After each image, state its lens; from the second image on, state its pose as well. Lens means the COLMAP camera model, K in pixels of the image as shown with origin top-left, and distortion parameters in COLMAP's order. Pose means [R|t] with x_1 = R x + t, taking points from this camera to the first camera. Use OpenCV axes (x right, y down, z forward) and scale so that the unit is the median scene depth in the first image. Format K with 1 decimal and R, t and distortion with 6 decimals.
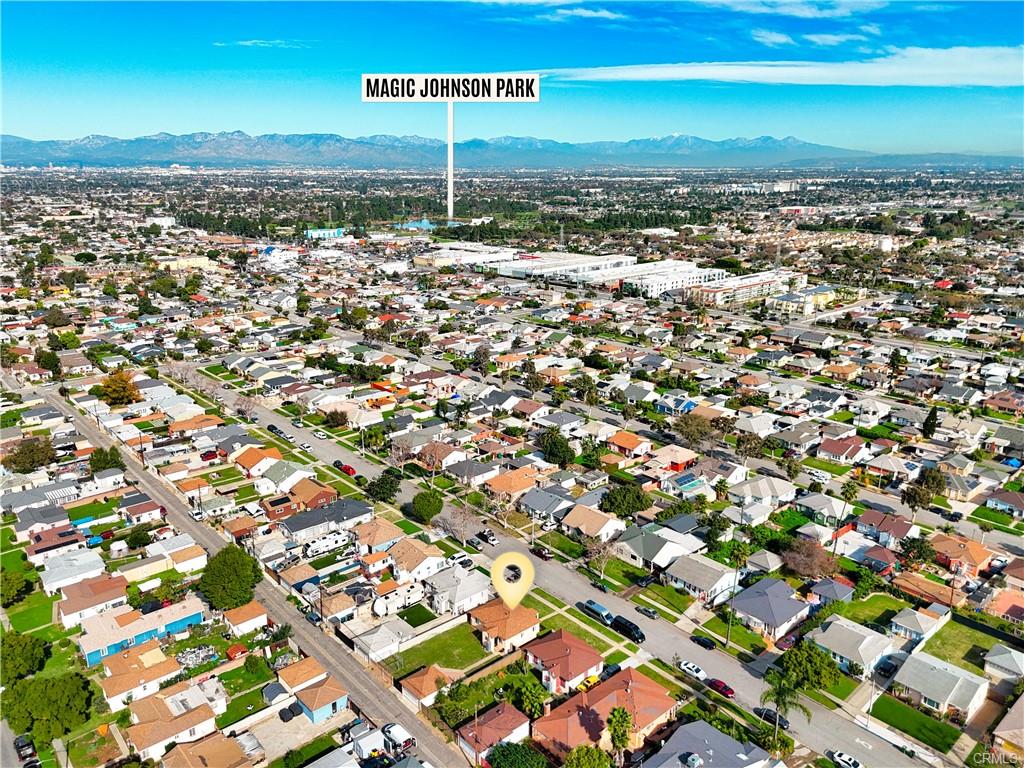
lens RADIAL K [[749.8, 0, 512.8], [0, 749.8, 422.2], [0, 0, 1]] dist [0.090016, -0.104529]
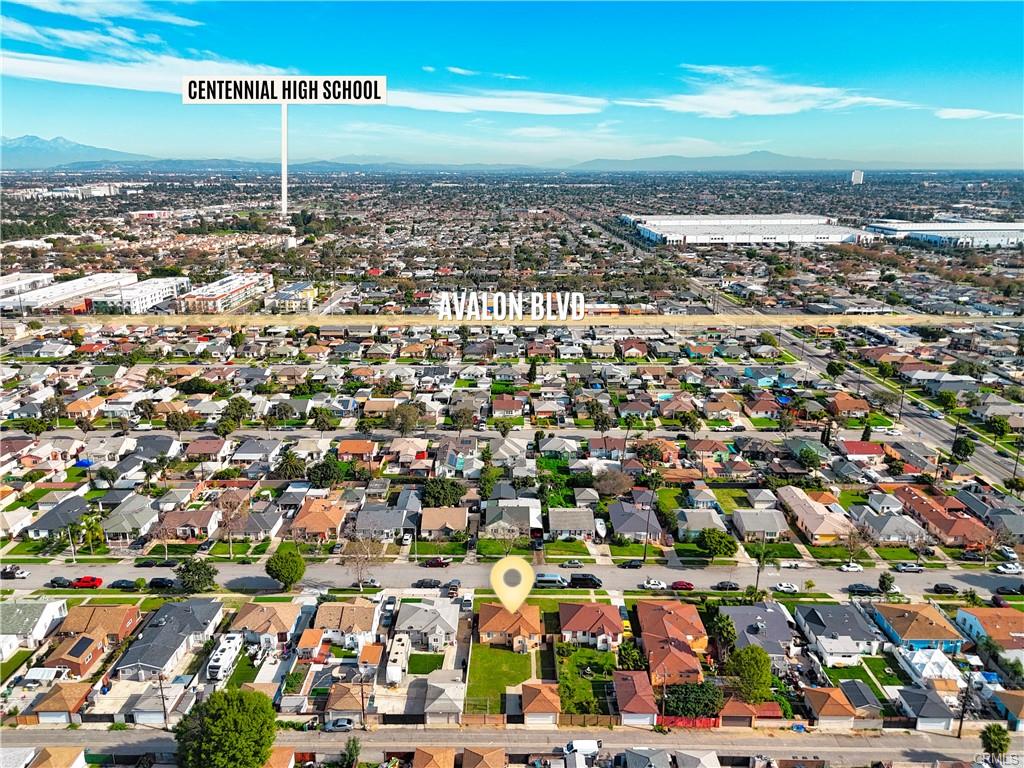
lens RADIAL K [[760.4, 0, 506.6], [0, 760.4, 381.7], [0, 0, 1]] dist [0.052131, -0.003555]
pose [[0.663090, -0.201353, 0.720949, -0.369822], [0.240993, 0.969286, 0.049059, -0.052407], [-0.708684, 0.141213, 0.691249, 0.139636]]
